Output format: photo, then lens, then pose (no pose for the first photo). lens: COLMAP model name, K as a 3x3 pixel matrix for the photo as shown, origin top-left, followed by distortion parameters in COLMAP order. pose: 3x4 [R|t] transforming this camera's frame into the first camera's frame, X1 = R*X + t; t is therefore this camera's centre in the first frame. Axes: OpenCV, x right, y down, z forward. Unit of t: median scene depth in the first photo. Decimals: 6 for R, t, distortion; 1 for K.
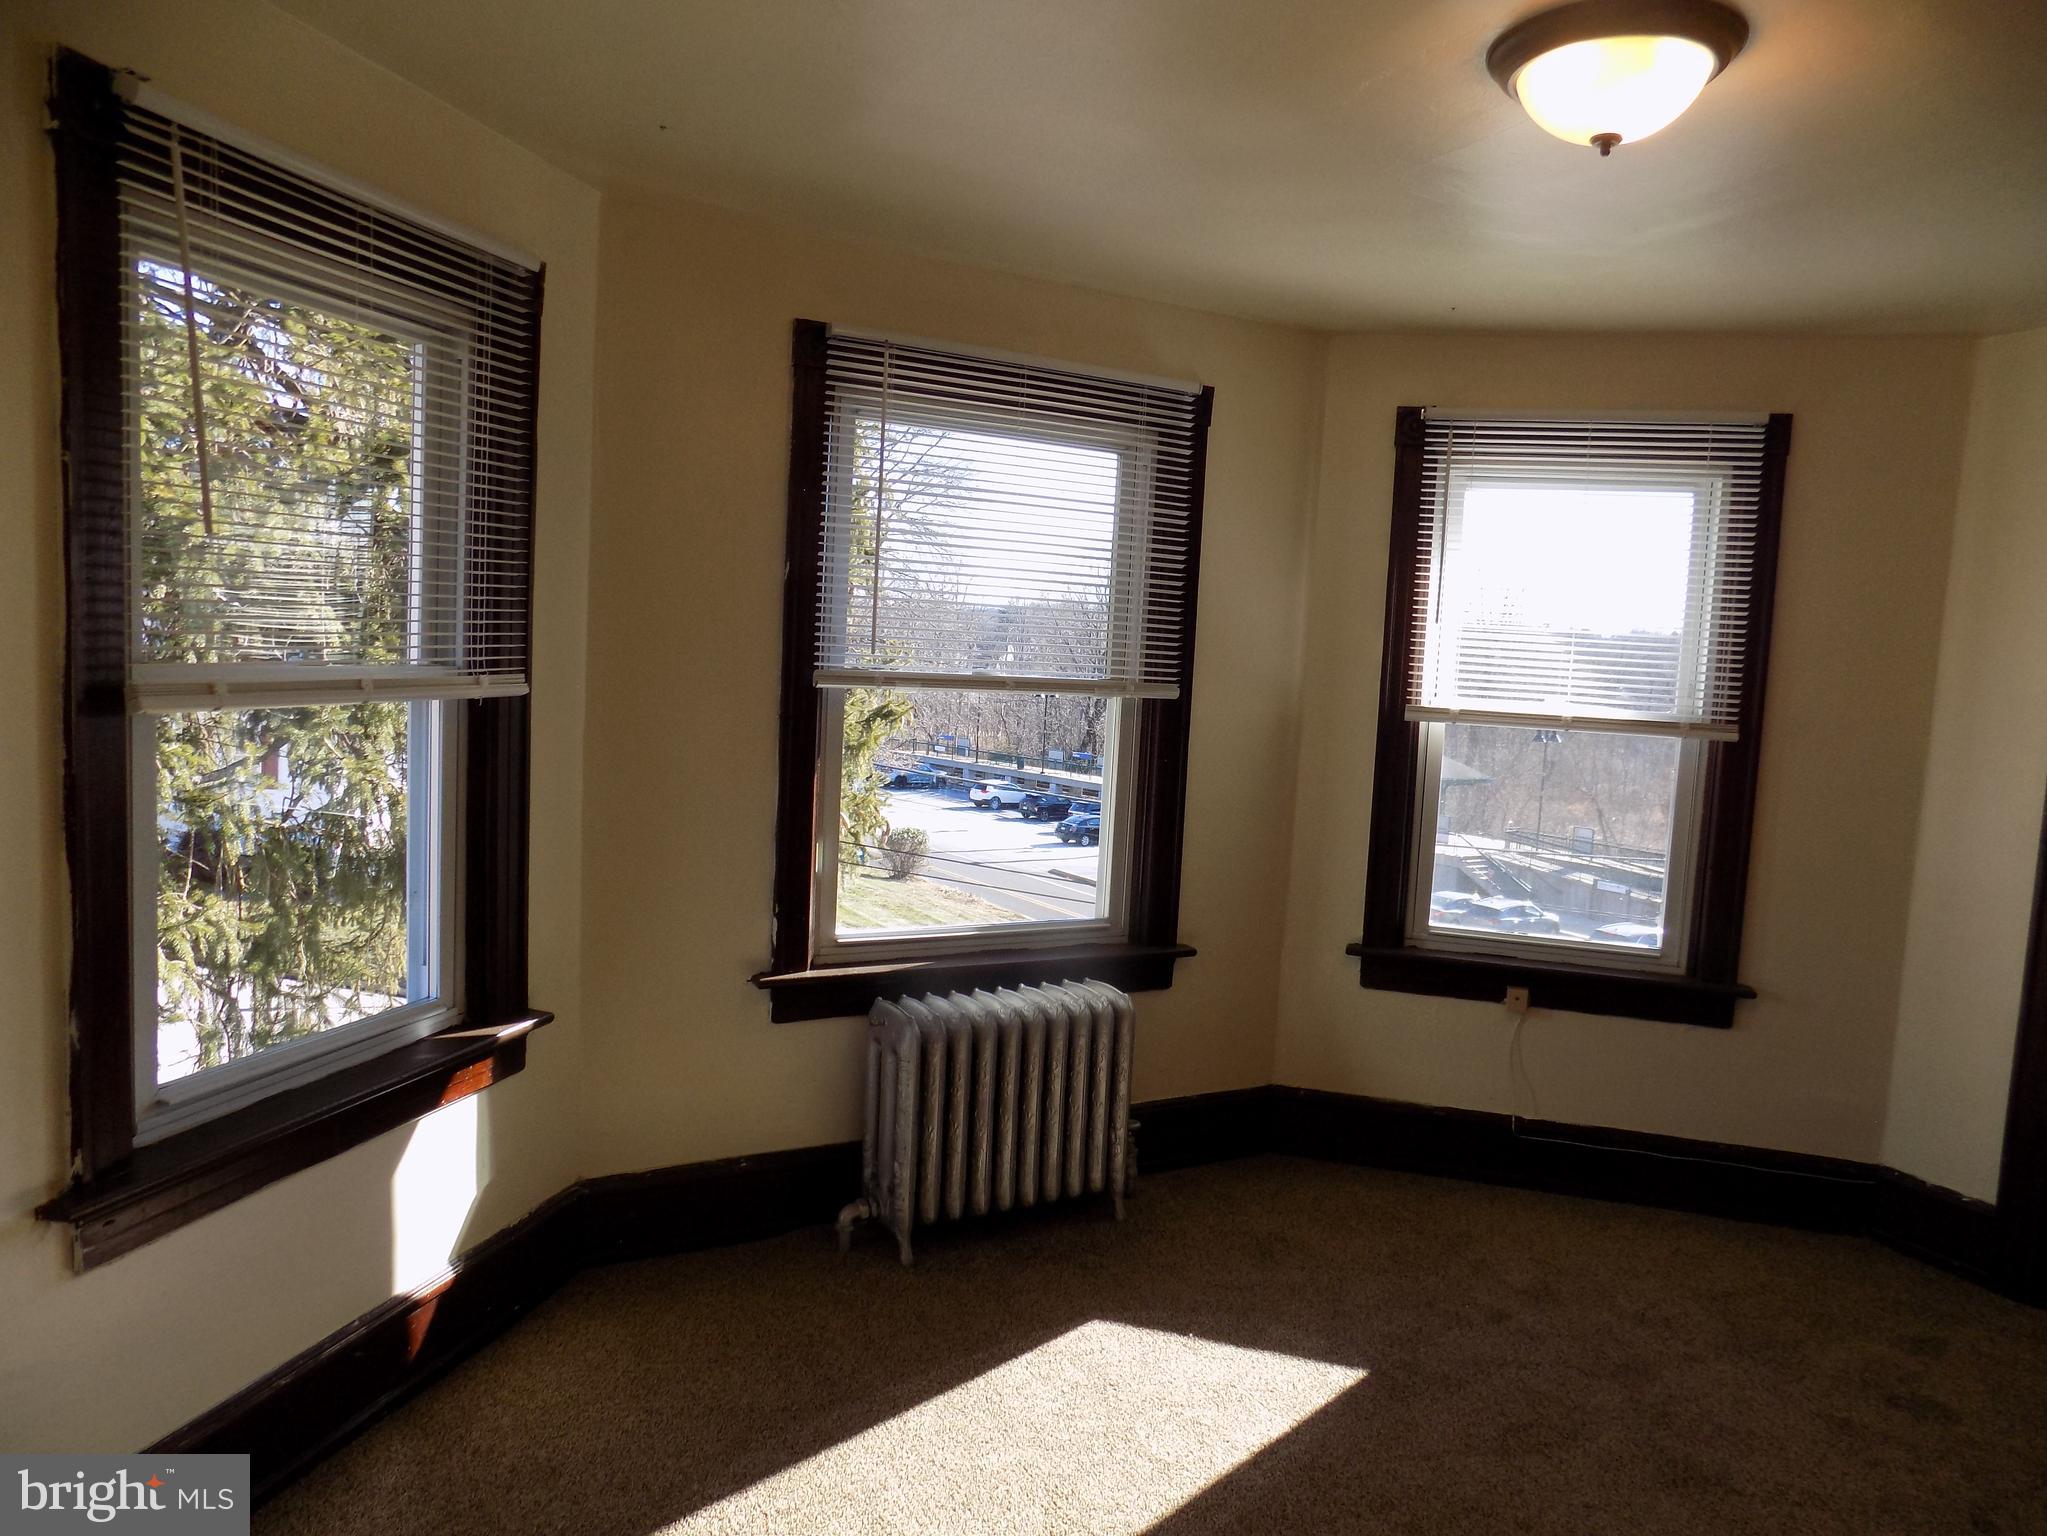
lens RADIAL K [[1390.0, 0, 1011.8], [0, 1390.0, 771.9], [0, 0, 1]] dist [-0.086621, 0.101809]
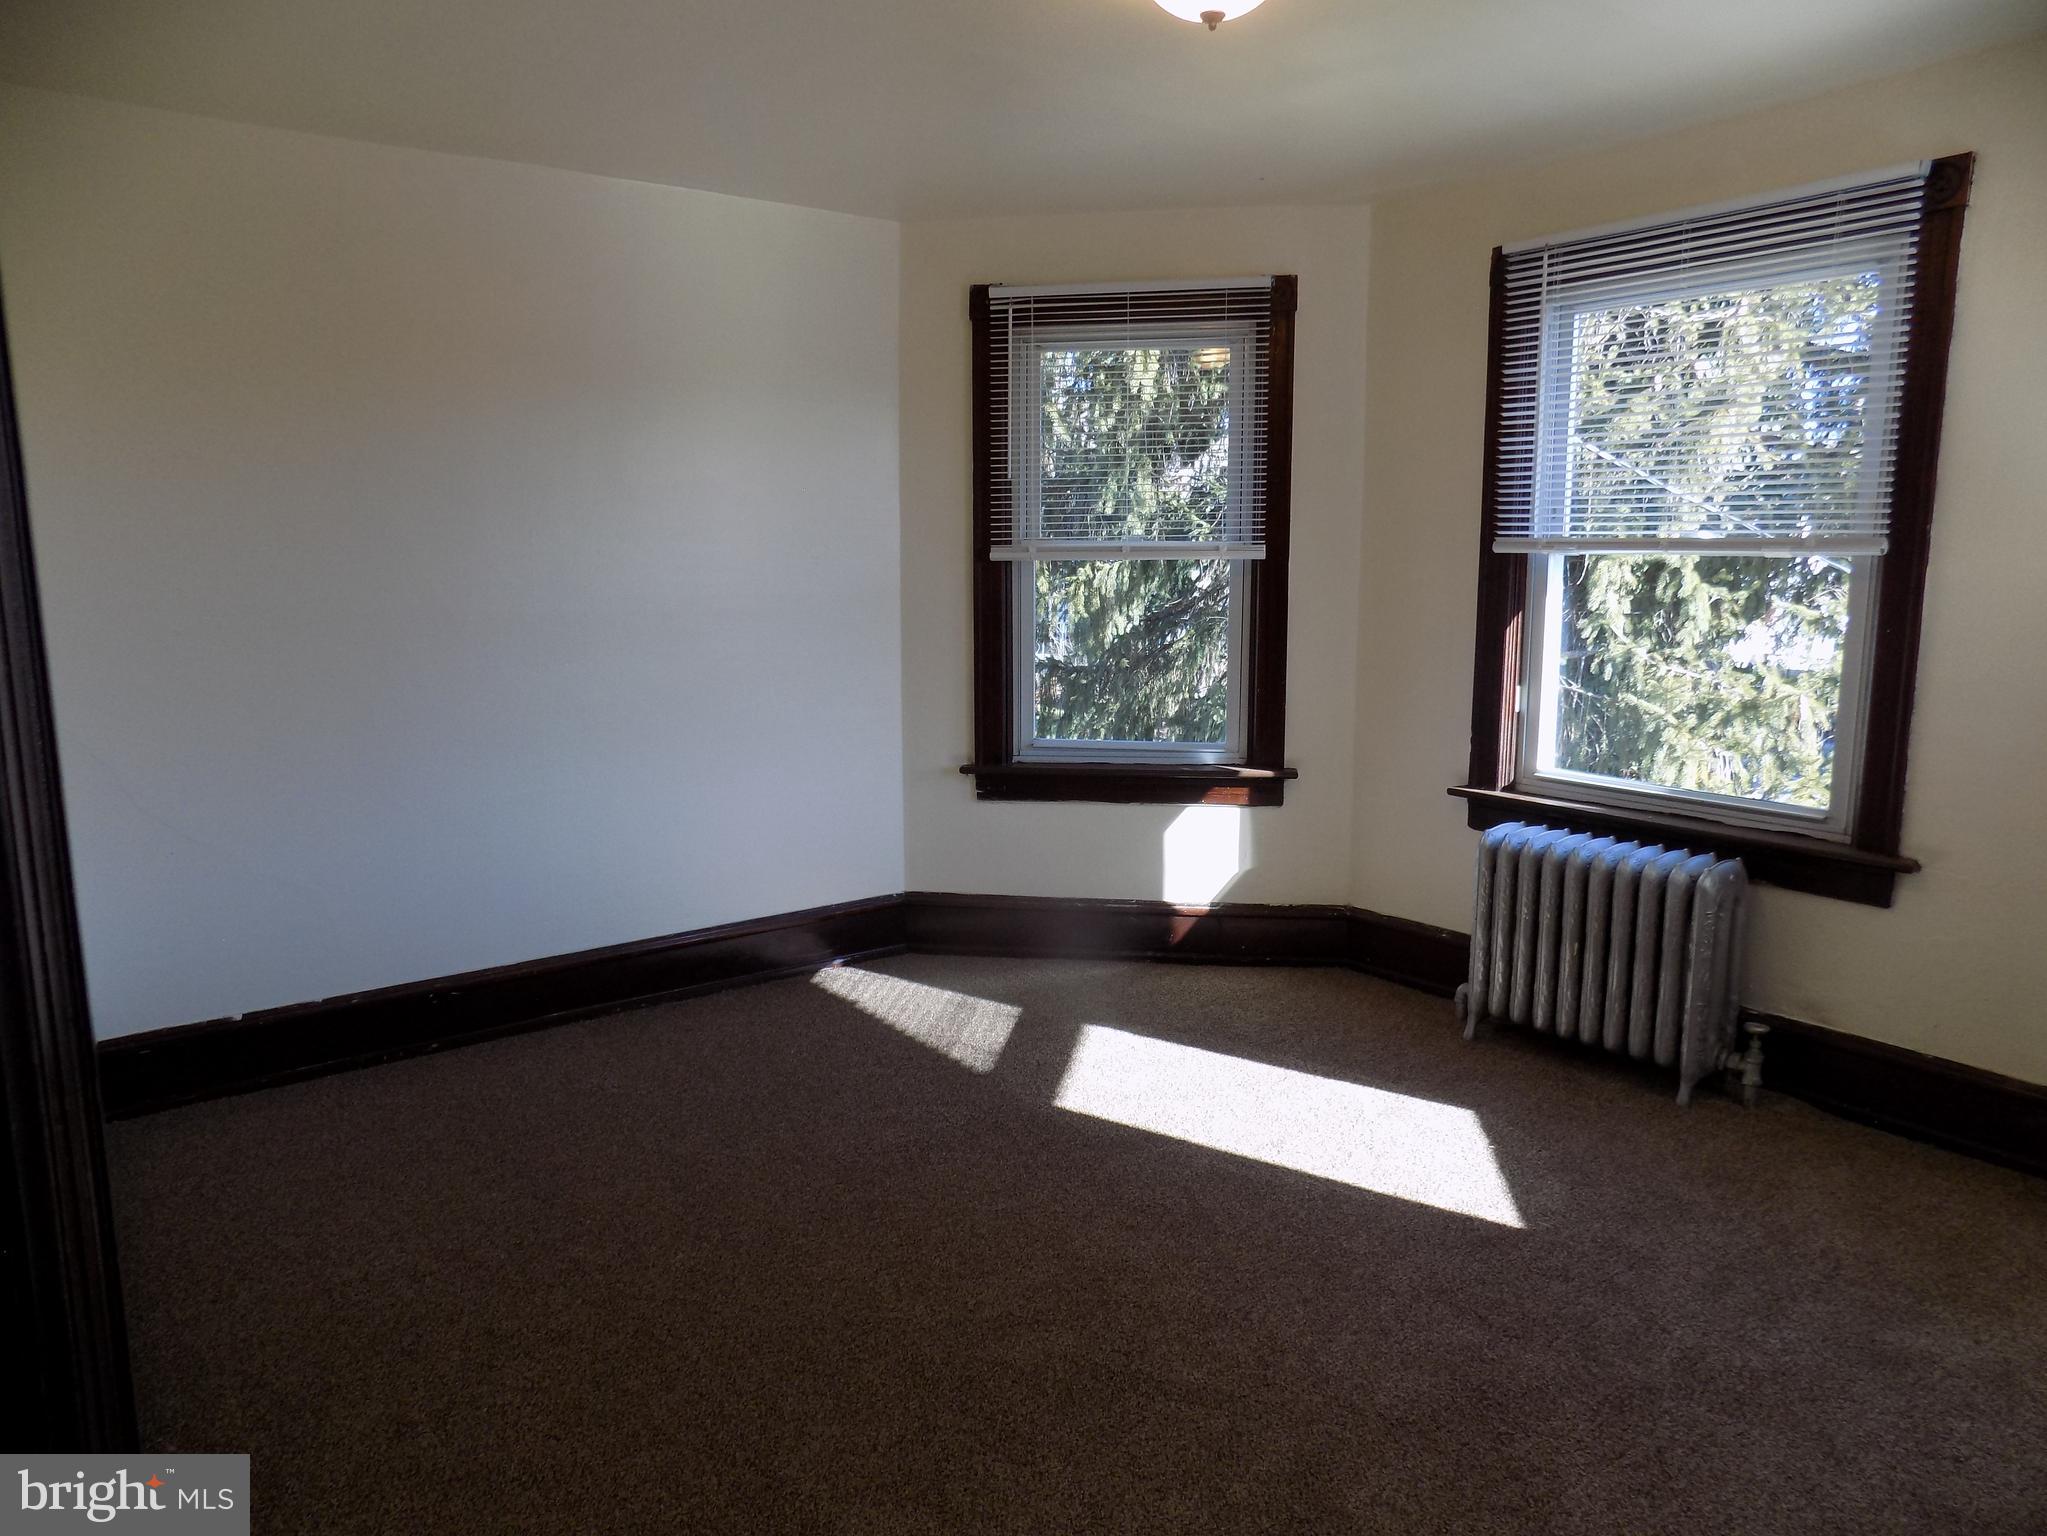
lens RADIAL K [[1390.0, 0, 1011.8], [0, 1390.0, 771.9], [0, 0, 1]] dist [-0.086621, 0.101809]
pose [[0.122606, 0.103112, -0.987084, 1.154341], [-0.083337, 0.992145, 0.093289, 0.059597], [0.988950, 0.070823, 0.130236, 0.502407]]
